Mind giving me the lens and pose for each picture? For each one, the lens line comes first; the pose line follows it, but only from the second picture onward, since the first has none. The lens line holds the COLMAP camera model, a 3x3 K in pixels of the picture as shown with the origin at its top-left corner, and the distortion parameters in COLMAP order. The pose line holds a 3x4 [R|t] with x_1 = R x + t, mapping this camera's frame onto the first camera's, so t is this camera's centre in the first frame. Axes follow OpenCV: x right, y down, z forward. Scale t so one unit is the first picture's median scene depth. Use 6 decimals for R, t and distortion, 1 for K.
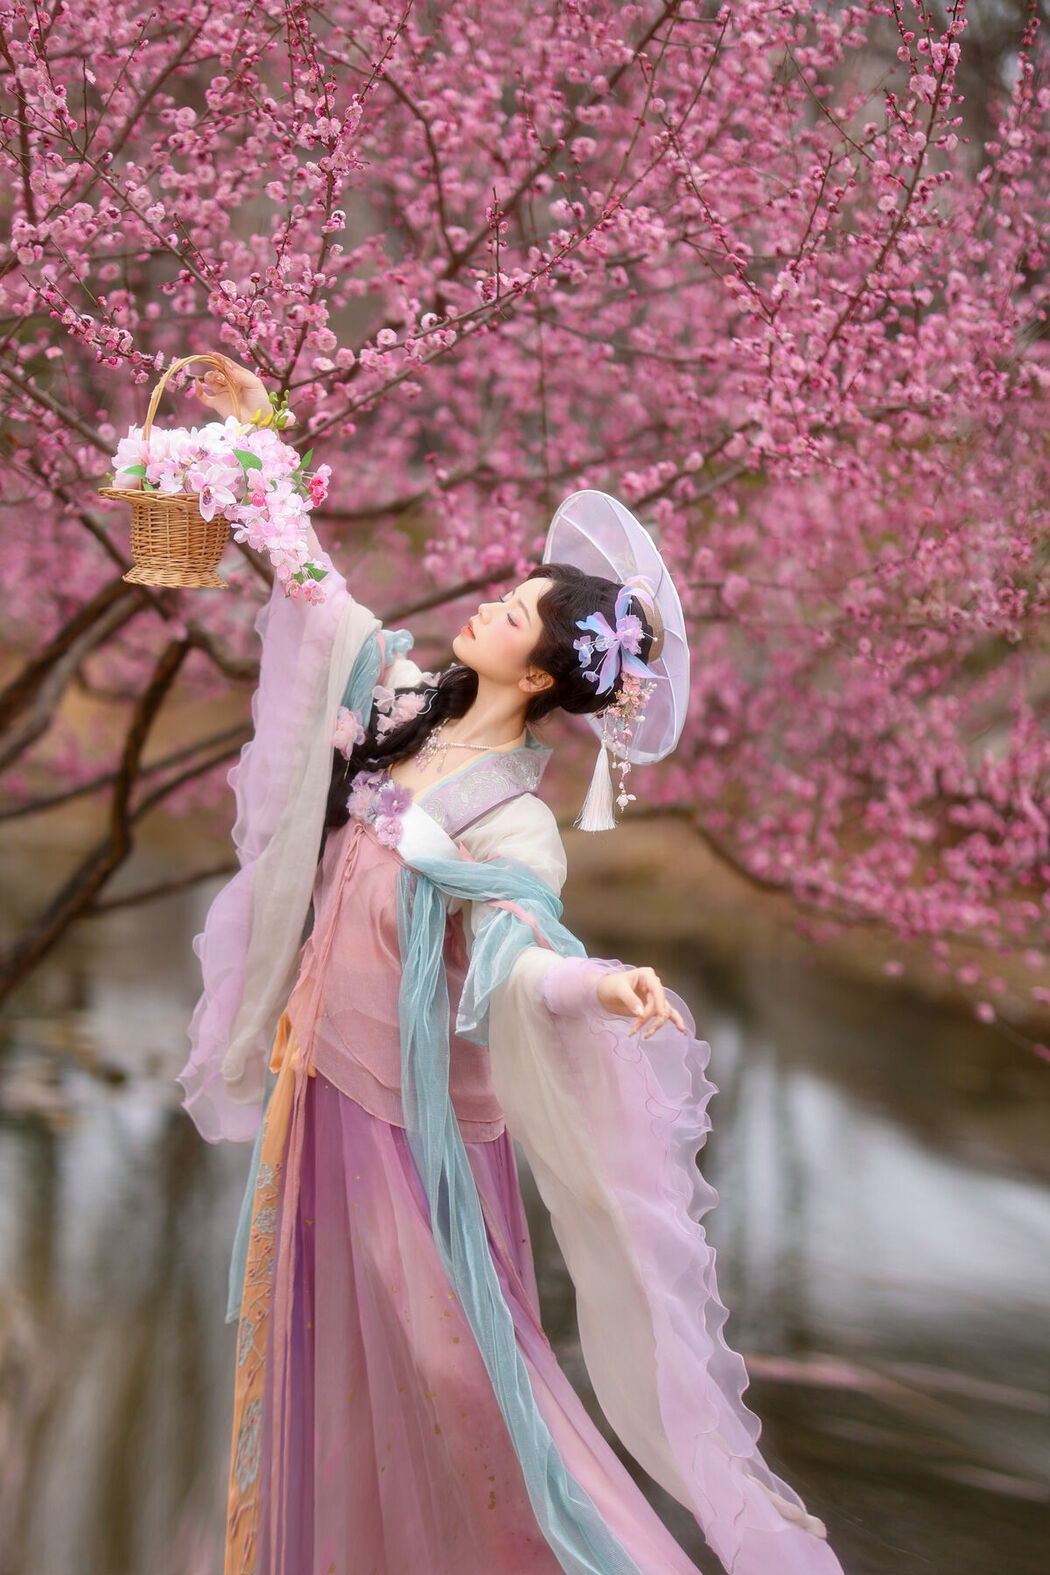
lens RADIAL K [[3802.3, 0, 523.3], [0, 3802.3, 784.1], [0, 0, 1]] dist [-0.006822, -0.053566]
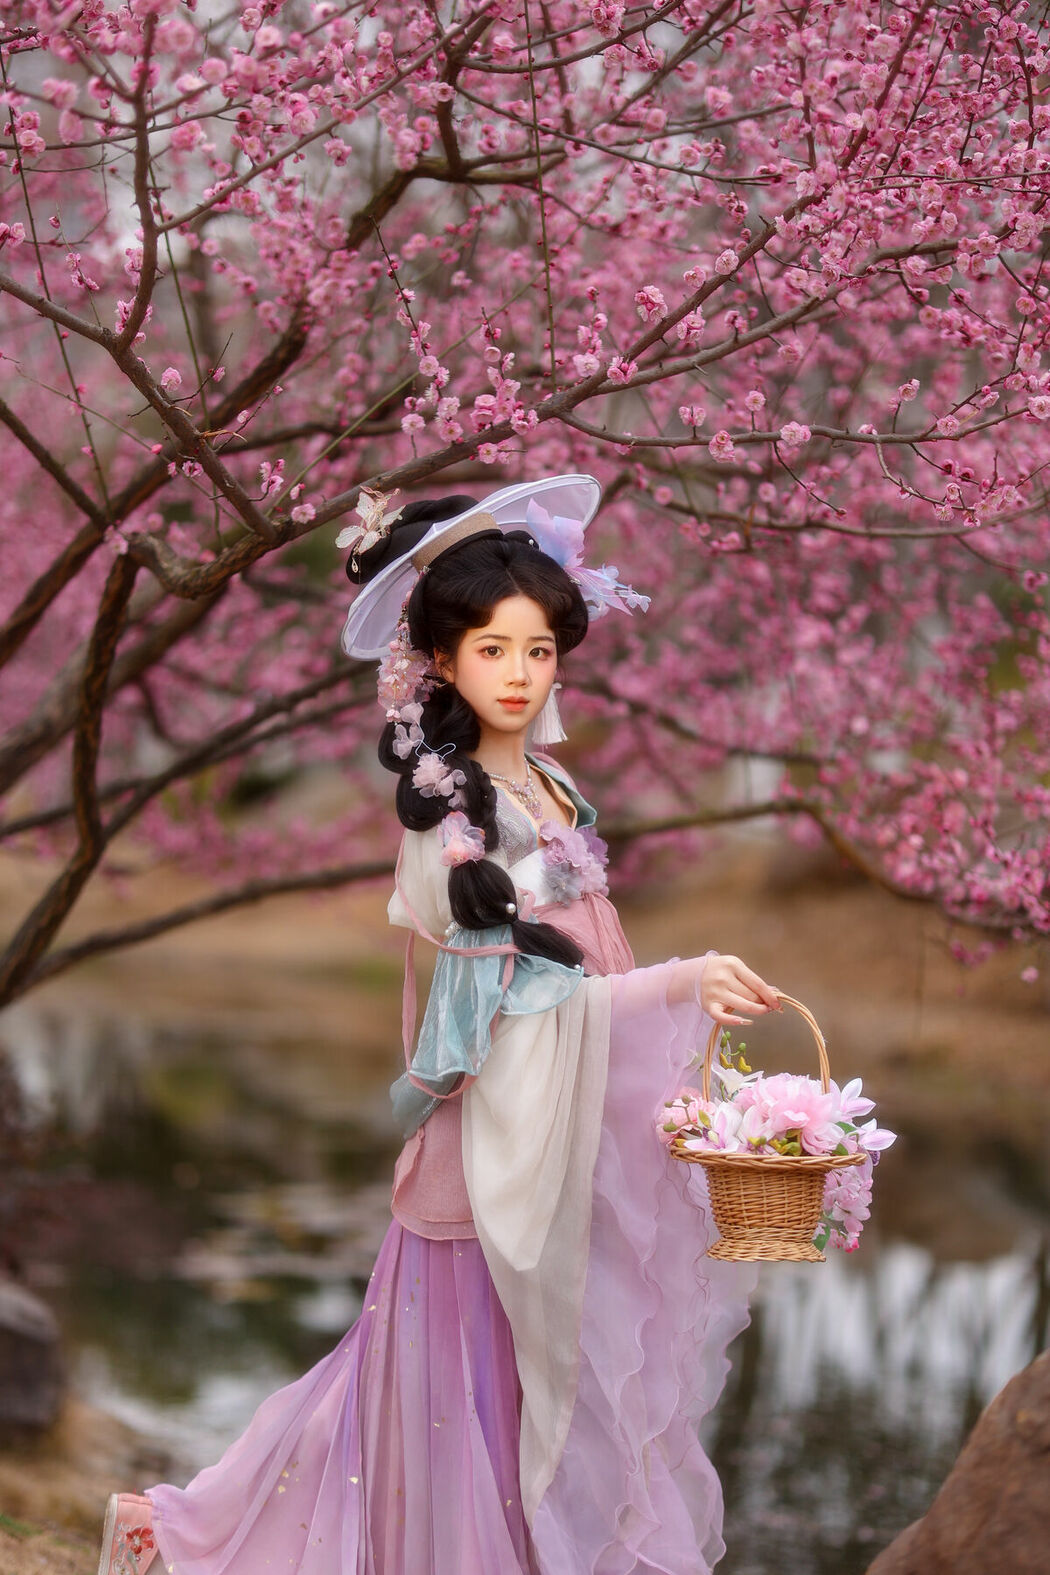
lens RADIAL K [[3802.3, 0, 523.3], [0, 3802.3, 784.1], [0, 0, 1]] dist [-0.006822, -0.053566]
pose [[0.995465, -0.016808, -0.093628, 0.077709], [0.010222, 0.997468, -0.070383, 0.077785], [0.094574, 0.069107, 0.993116, 0.253350]]
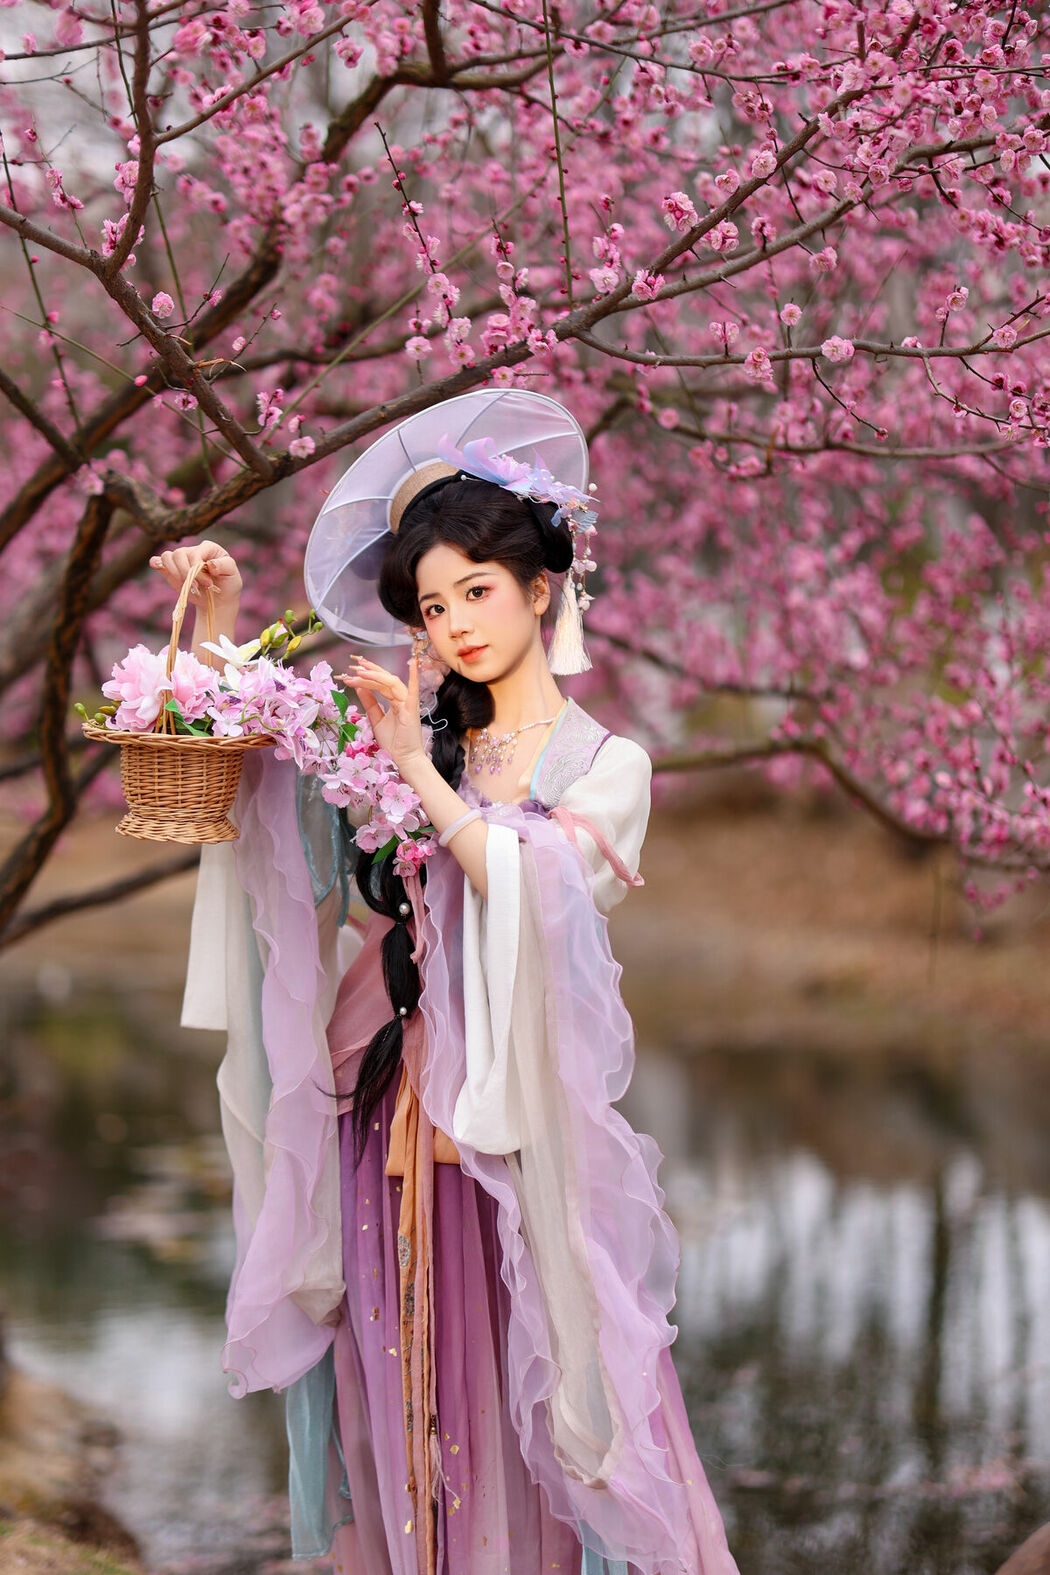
lens RADIAL K [[3802.3, 0, 523.3], [0, 3802.3, 784.1], [0, 0, 1]] dist [-0.006822, -0.053566]
pose [[0.997451, -0.041402, -0.058111, 0.038240], [0.038544, 0.998032, -0.049461, 0.067333], [0.060045, 0.047095, 0.997084, 0.310458]]
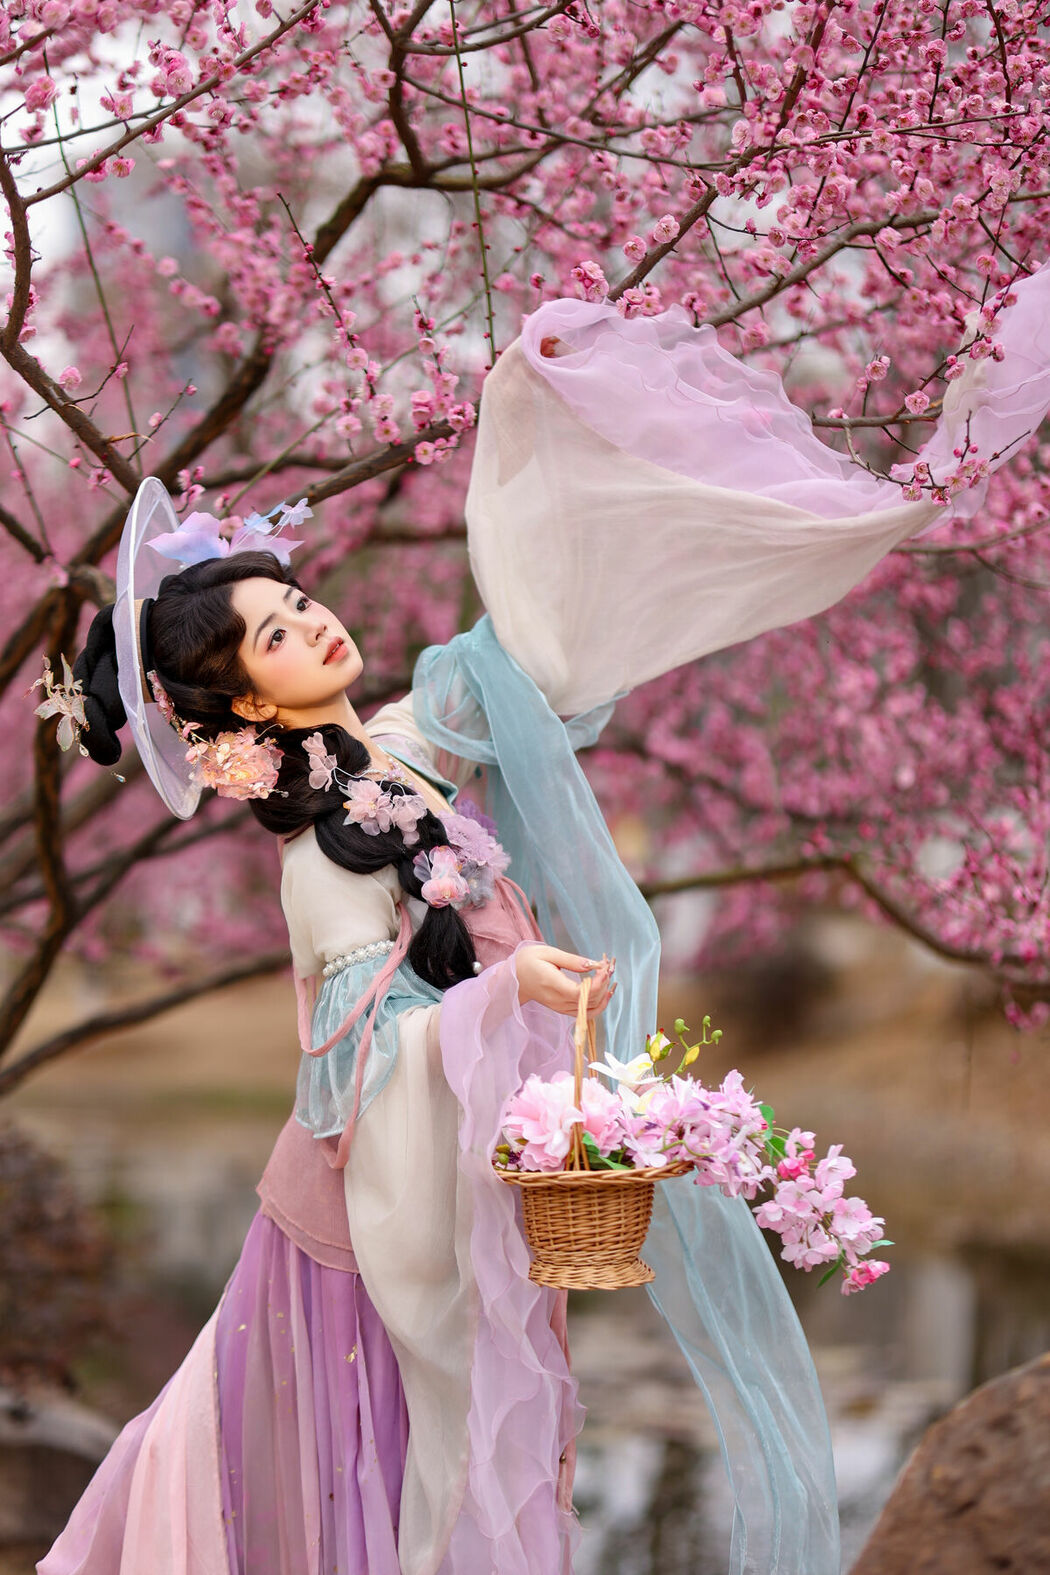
lens RADIAL K [[3761.9, 0, 530.6], [0, 3761.9, 754.0], [0, 0, 1]] dist [-0.029709, -0.432089]
pose [[0.987891, -0.046881, -0.147895, 0.124031], [0.029007, 0.992256, -0.120778, 0.099205], [0.152412, 0.115025, 0.981601, 0.343421]]
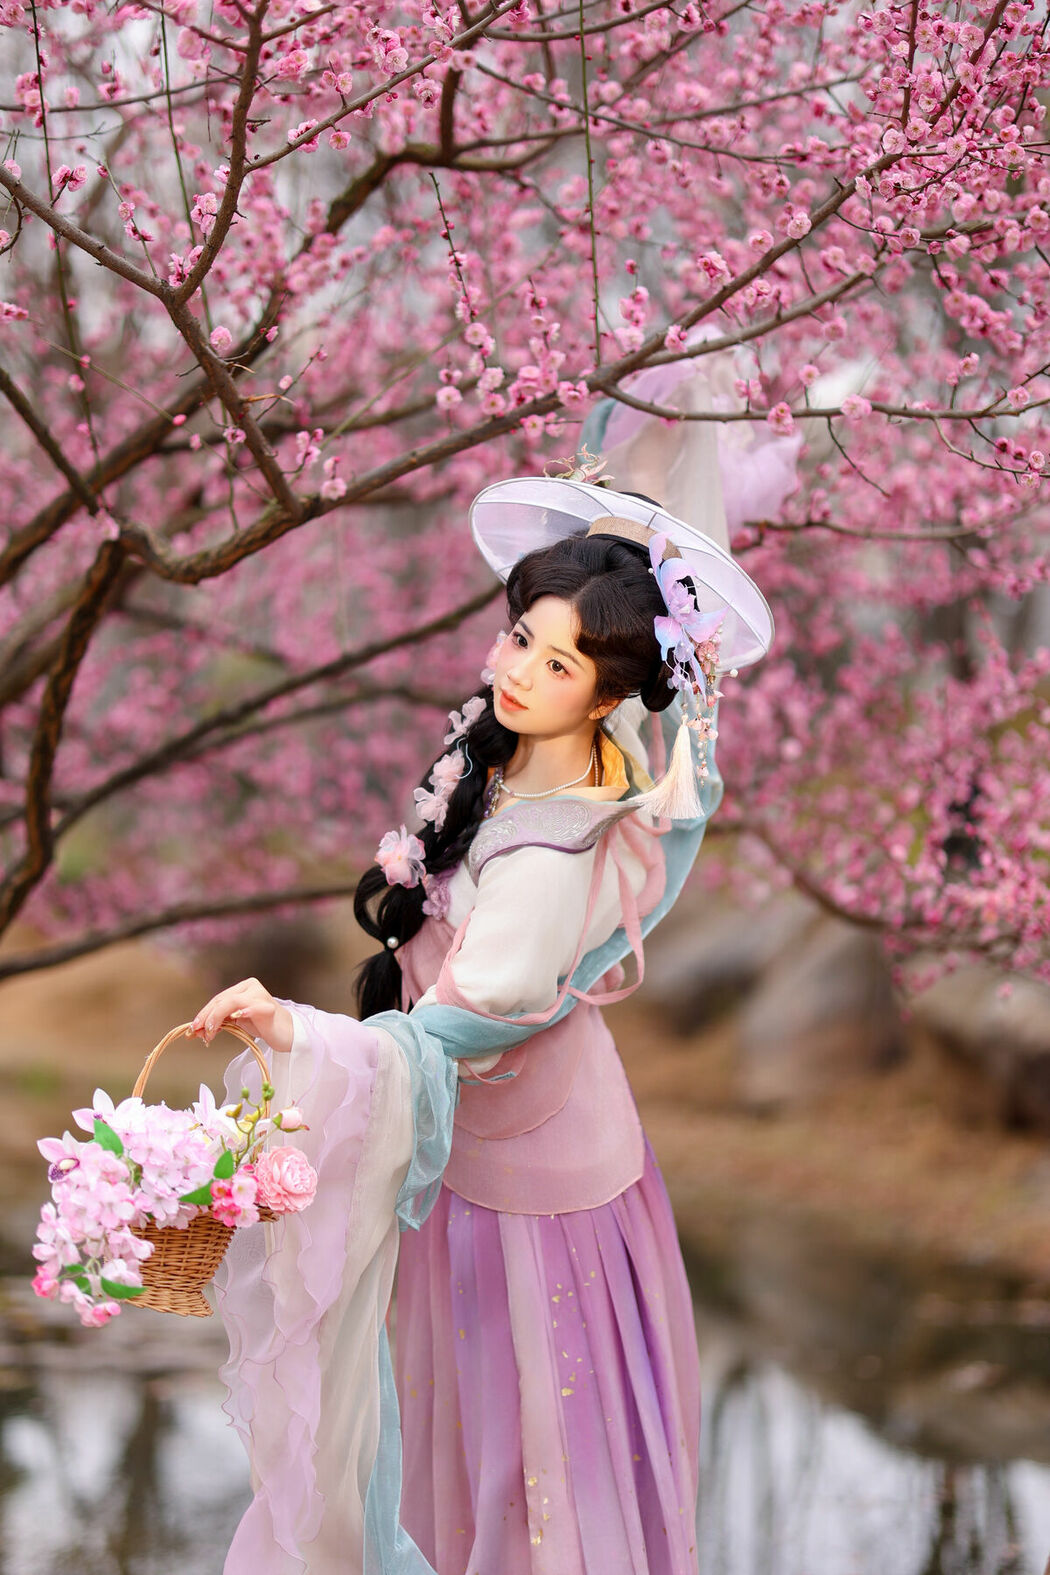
lens RADIAL K [[3802.3, 0, 523.3], [0, 3802.3, 784.1], [0, 0, 1]] dist [-0.006822, -0.053566]
pose [[0.999784, -0.016183, 0.013023, -0.021980], [0.017450, 0.994436, -0.103885, 0.105925], [-0.011270, 0.104090, 0.994504, 0.283813]]
